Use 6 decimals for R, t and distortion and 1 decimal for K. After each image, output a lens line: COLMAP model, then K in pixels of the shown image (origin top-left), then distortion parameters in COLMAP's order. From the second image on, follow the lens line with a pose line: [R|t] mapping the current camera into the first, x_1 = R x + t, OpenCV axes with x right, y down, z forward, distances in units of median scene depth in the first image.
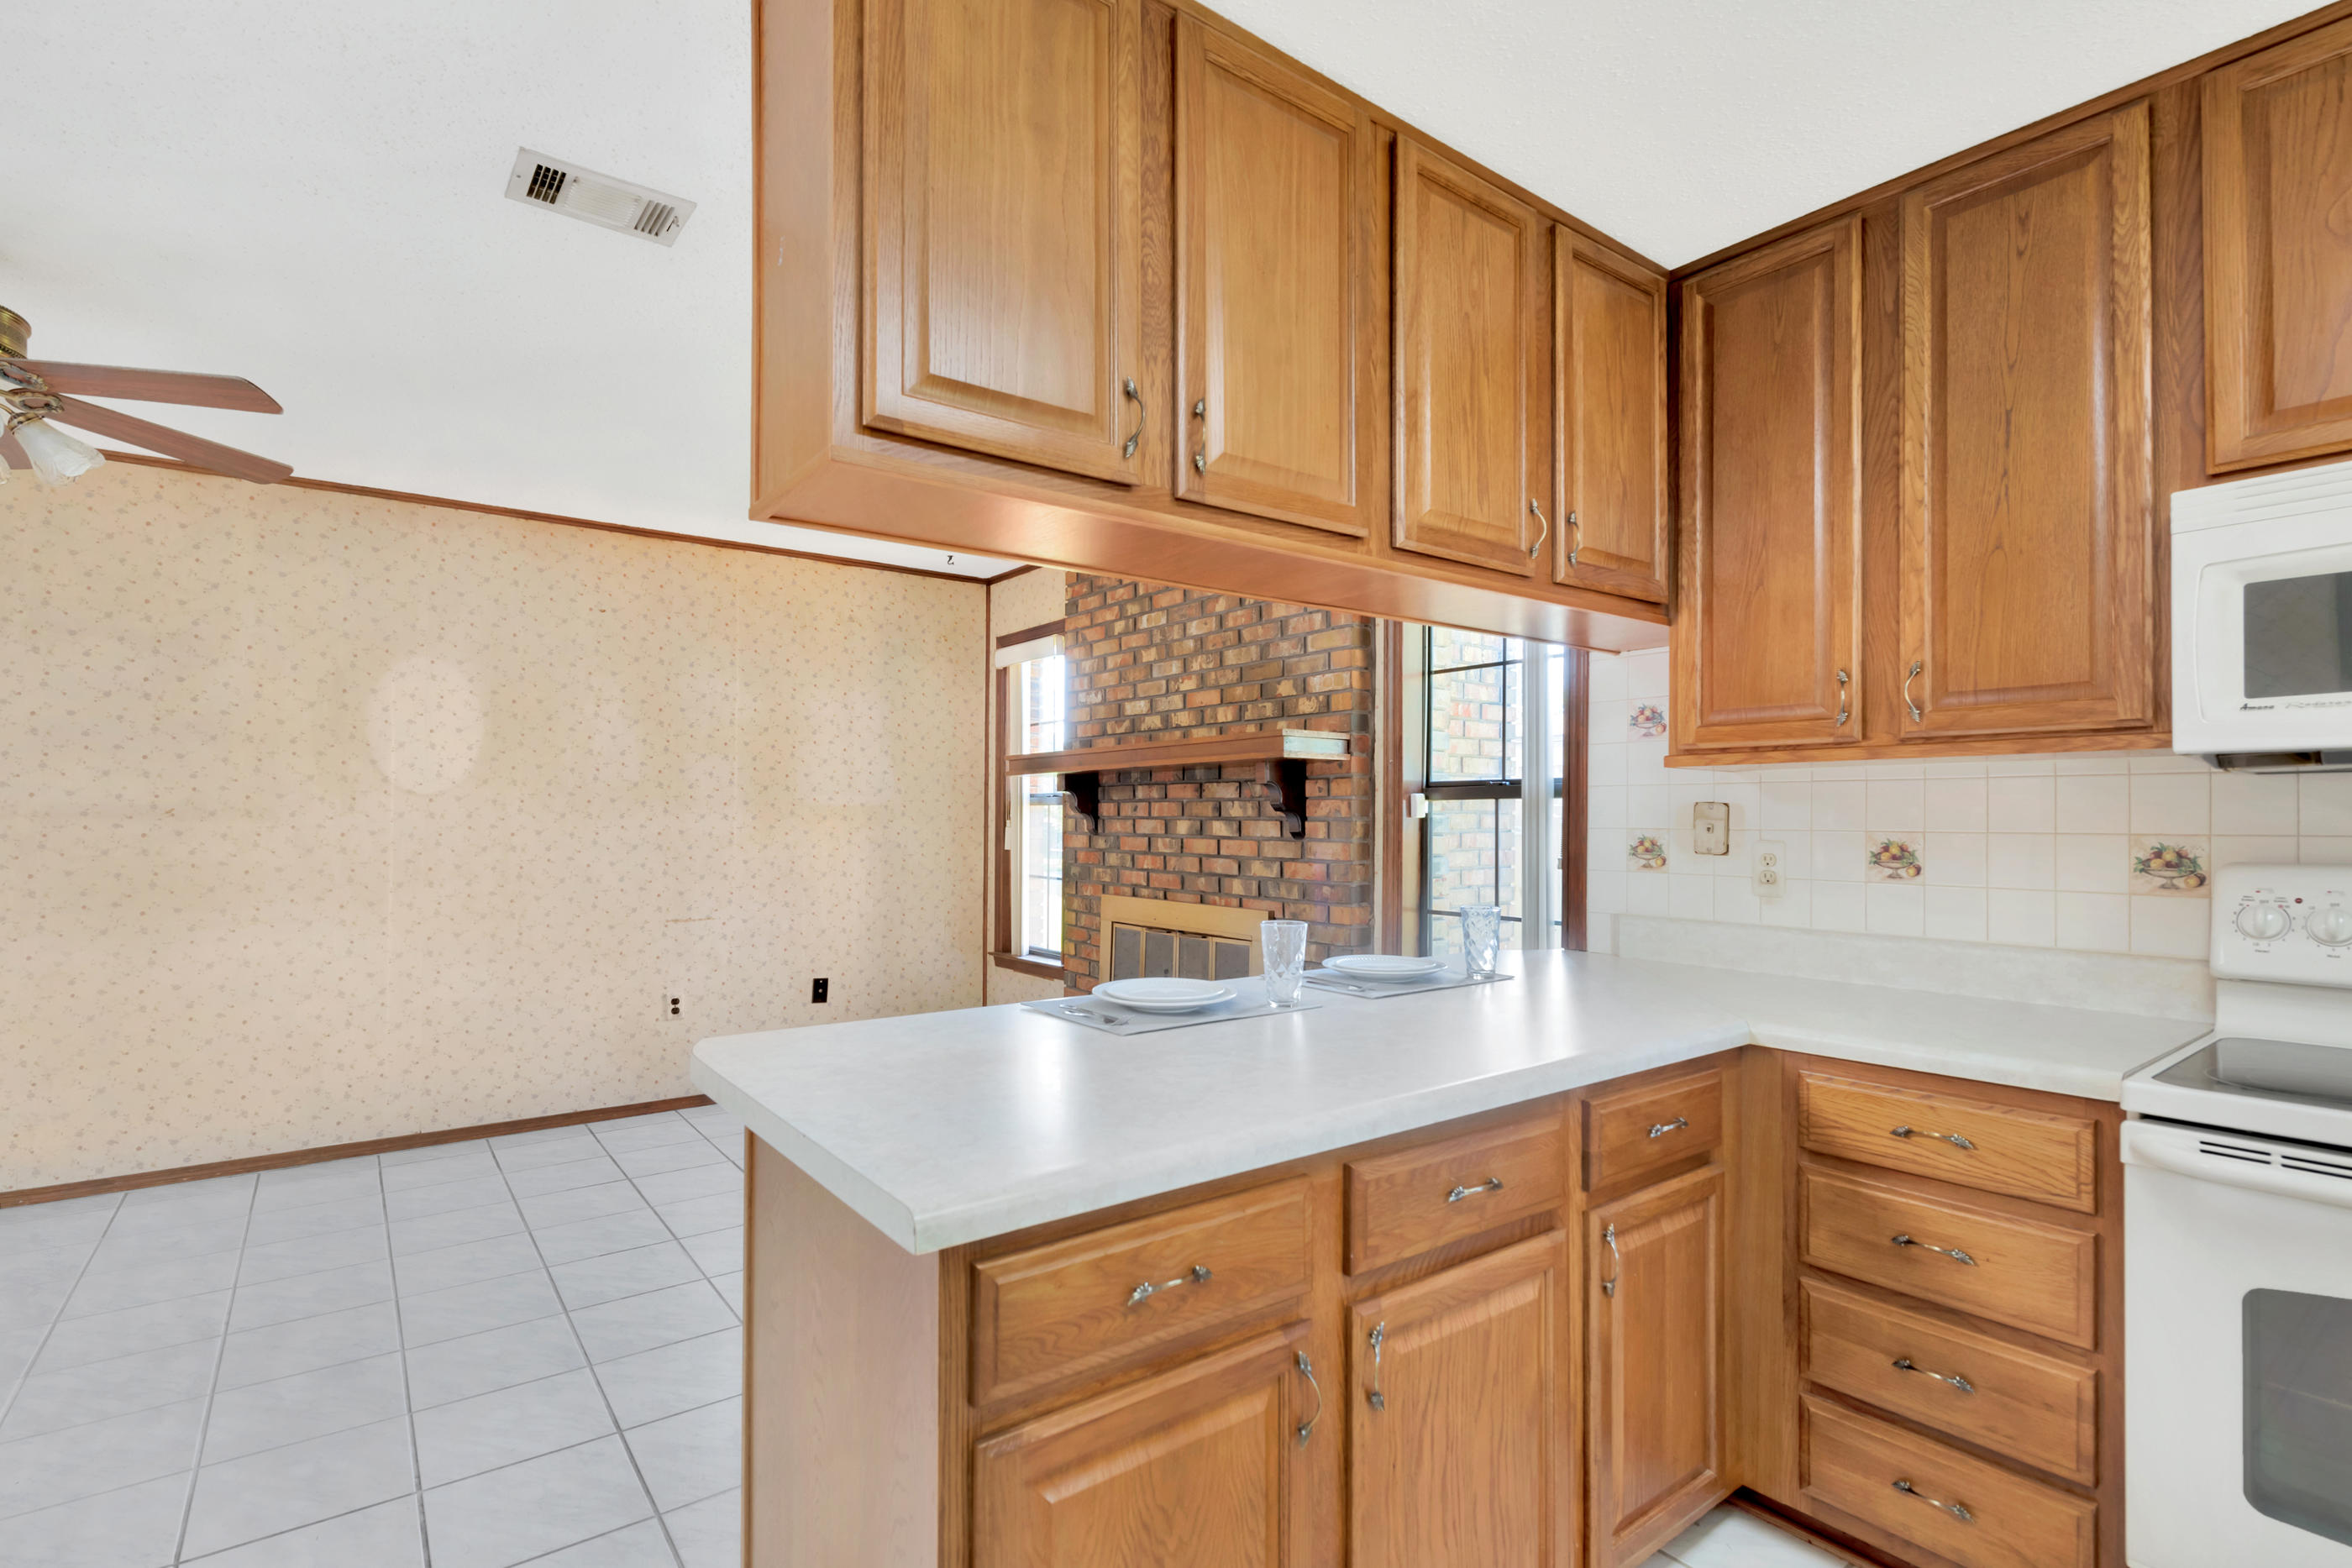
lens RADIAL K [[1109.5, 0, 1169.7], [0, 1109.5, 803.3], [0, 0, 1]] dist [0.007360, -0.005690]
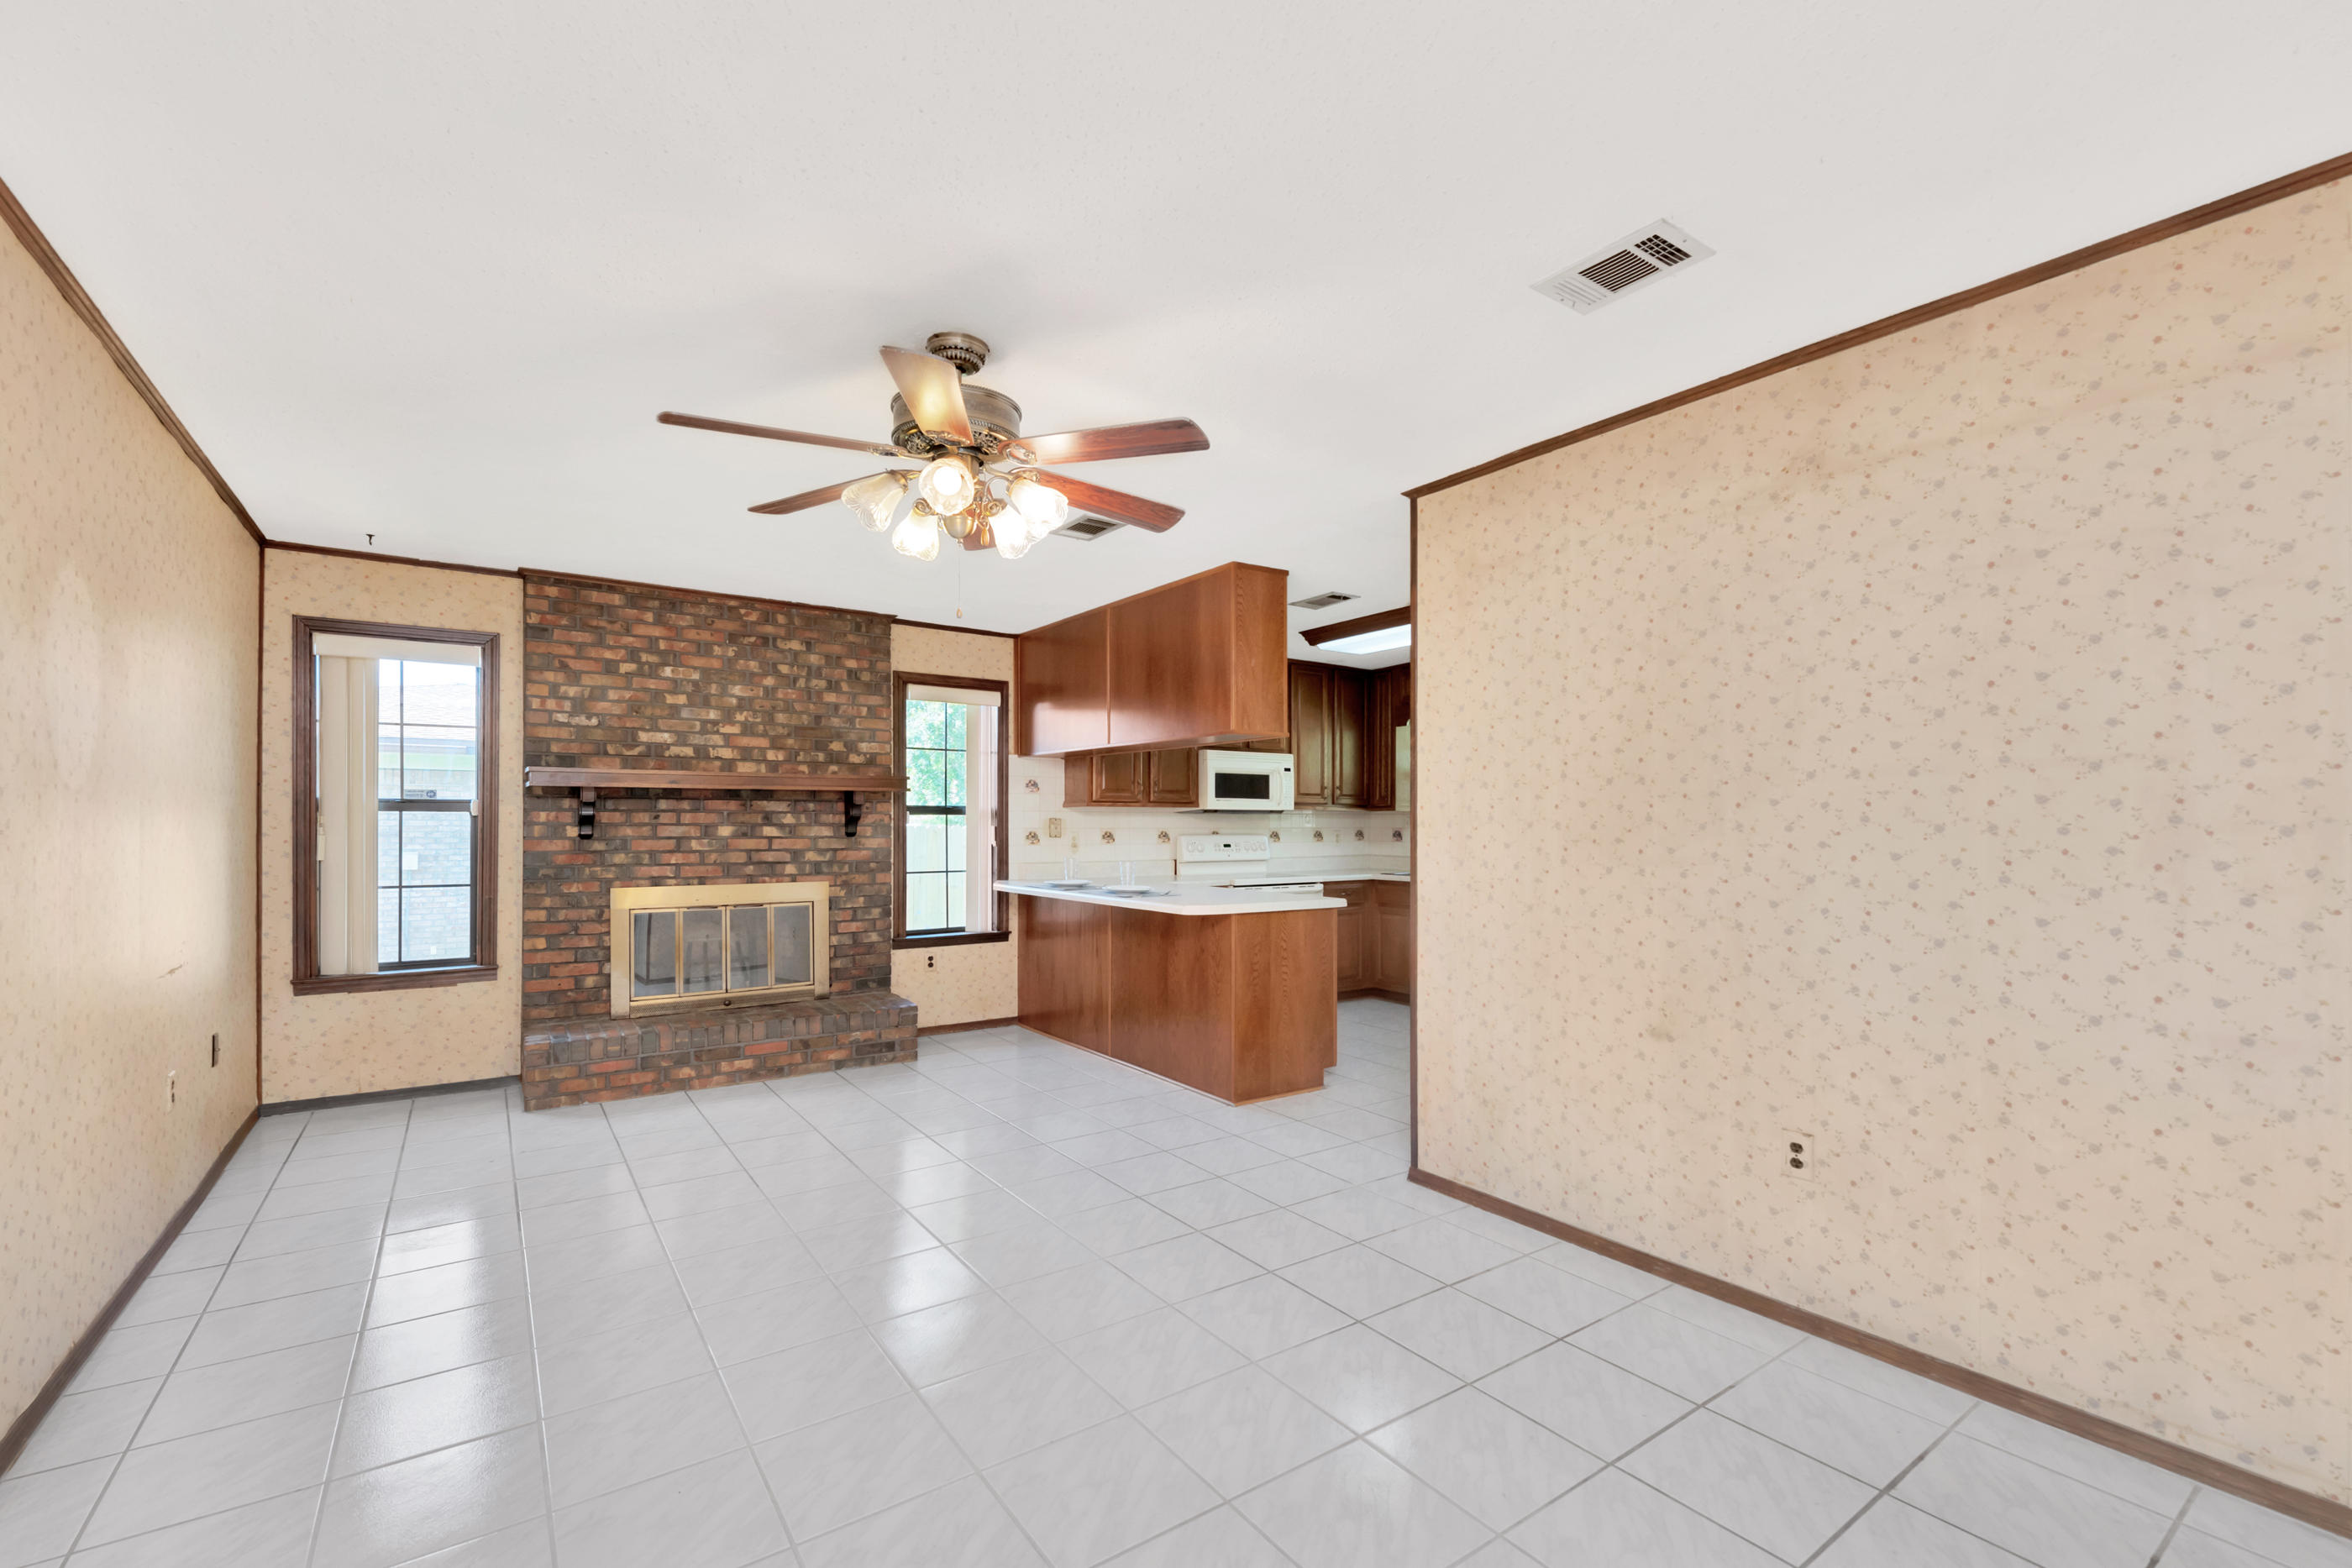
lens RADIAL K [[983.1, 0, 1122.9], [0, 983.1, 822.5], [0, 0, 1]] dist [-0.003676, -0.001978]
pose [[0.083607, -0.003648, 0.996492, -1.713629], [-0.015768, 0.999863, 0.004984, -0.004695], [-0.996374, -0.016129, 0.083538, 0.580101]]
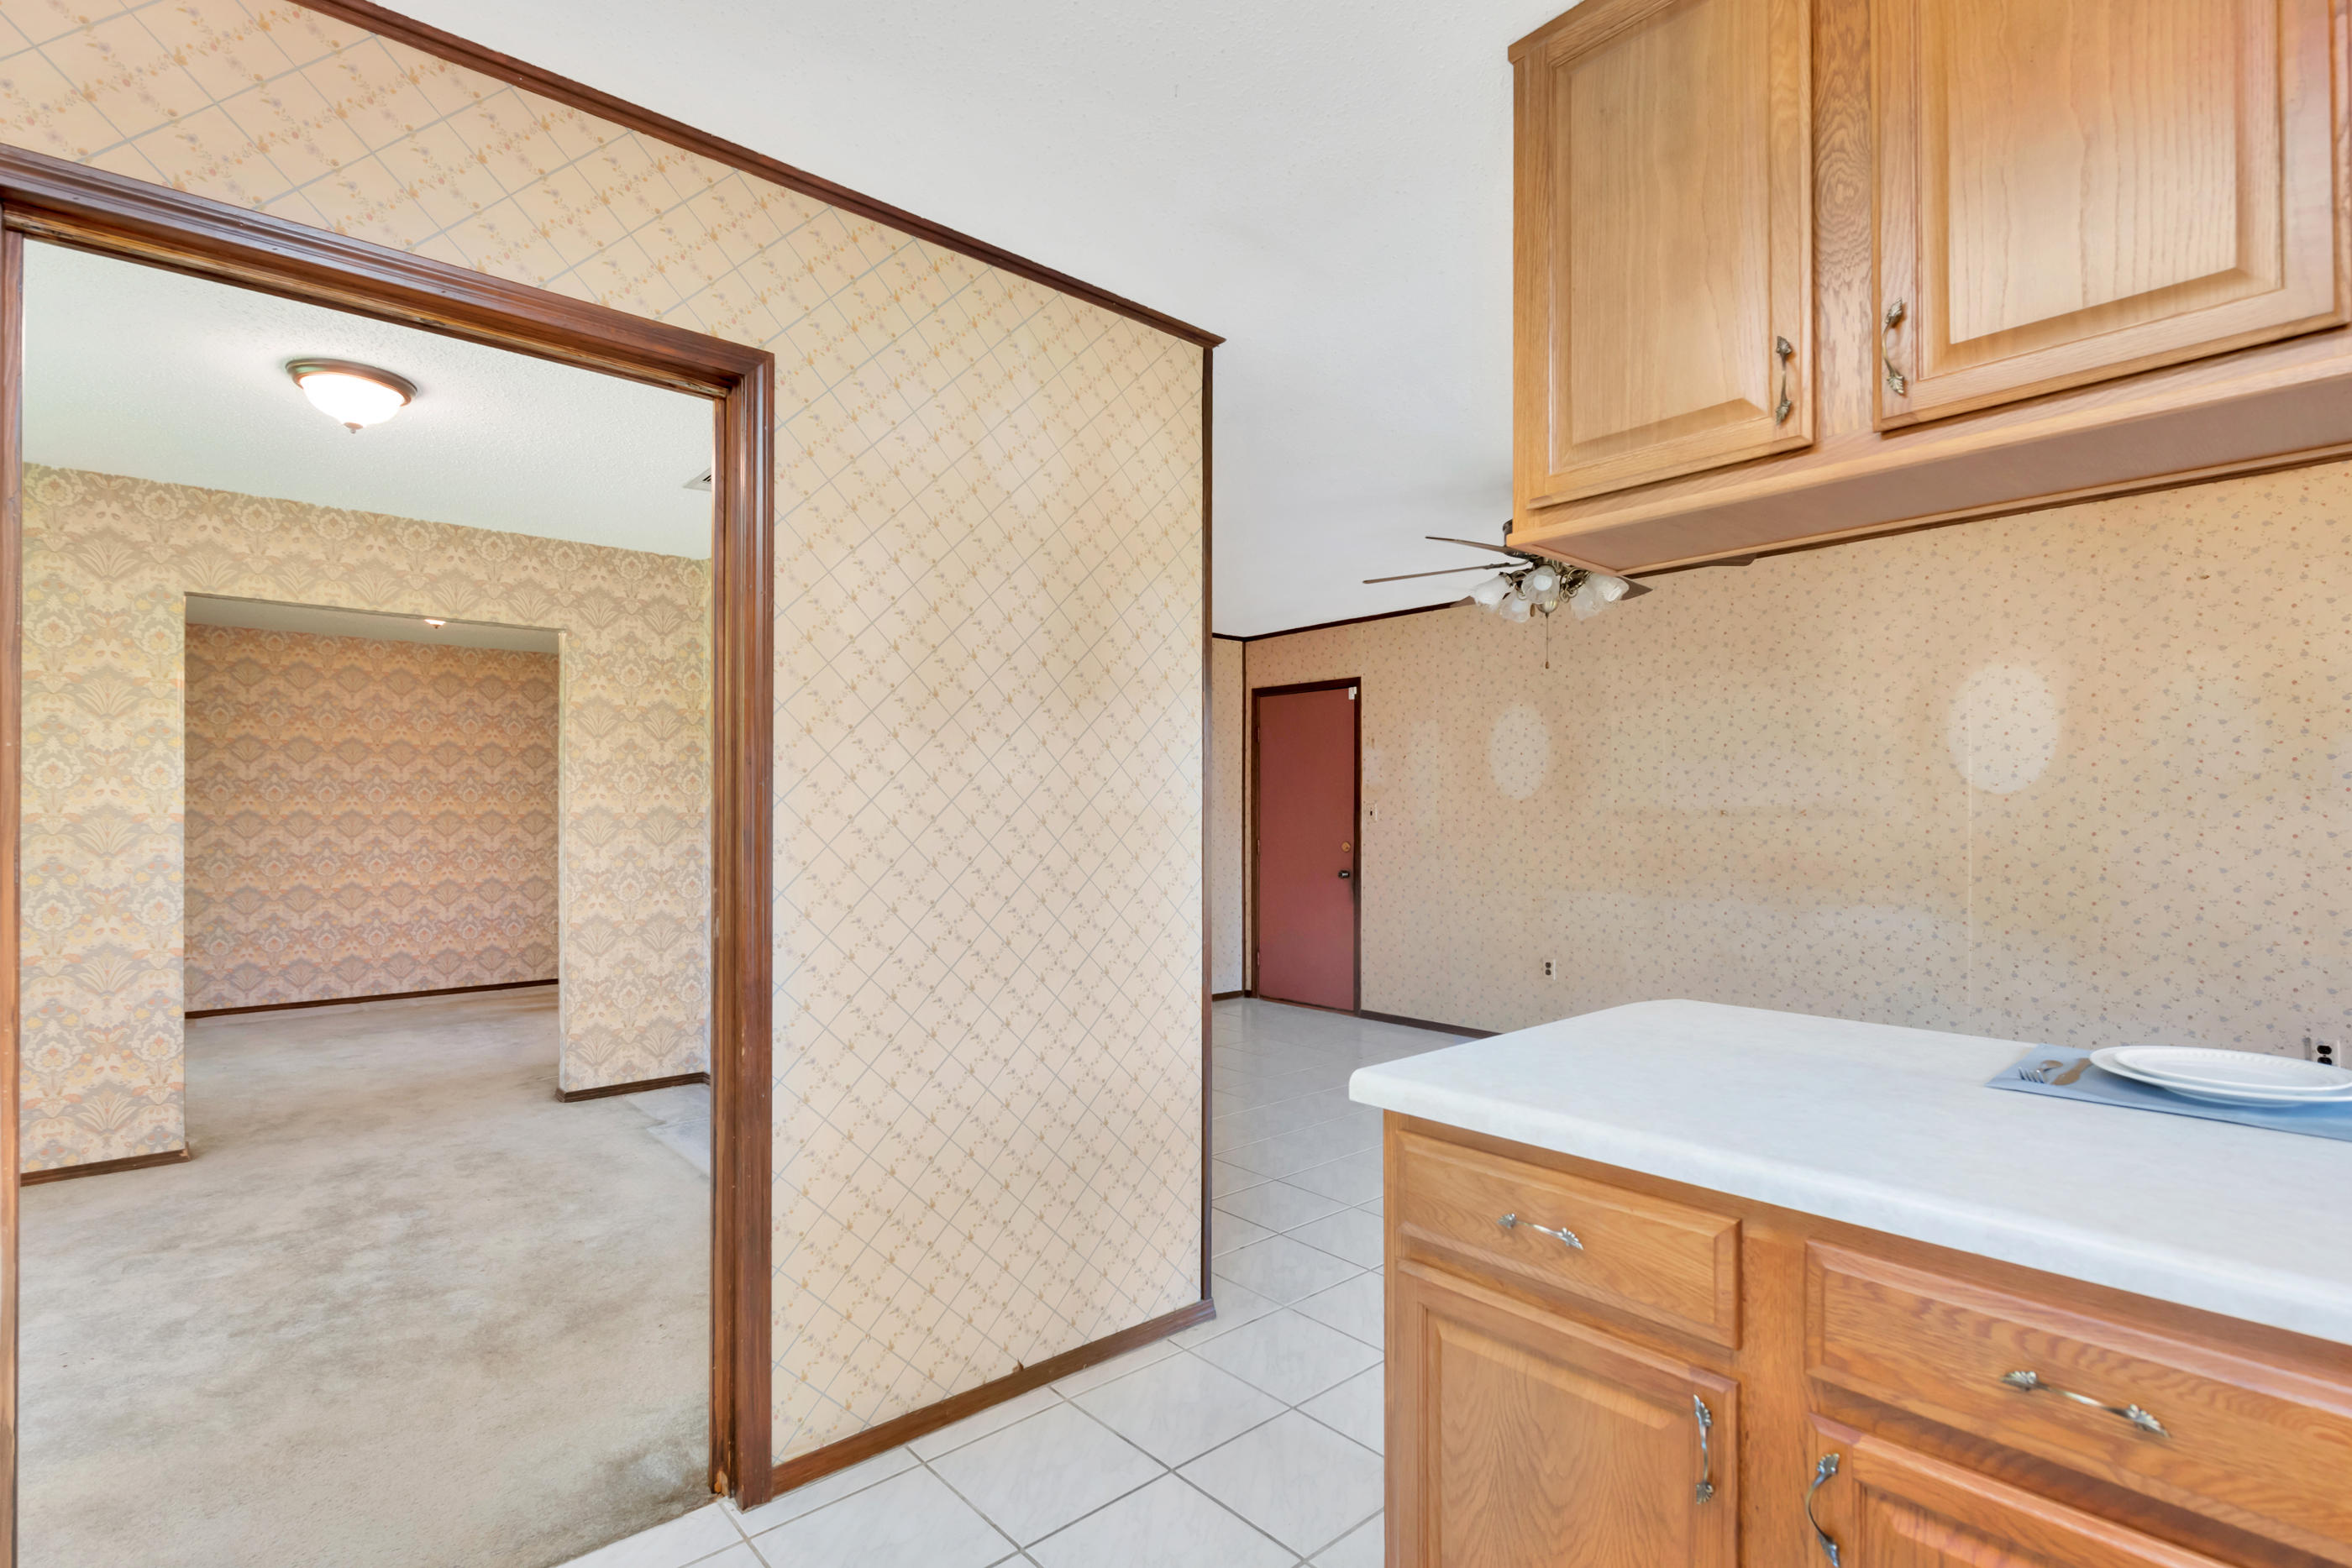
lens RADIAL K [[1109.5, 0, 1209.1], [0, 1109.5, 808.1], [0, 0, 1]] dist [0.007360, -0.005690]
pose [[0.092923, -0.008850, -0.995634, 0.435221], [0.012493, 0.999892, -0.007722, 0.005046], [0.995595, -0.011721, 0.093024, 0.227979]]
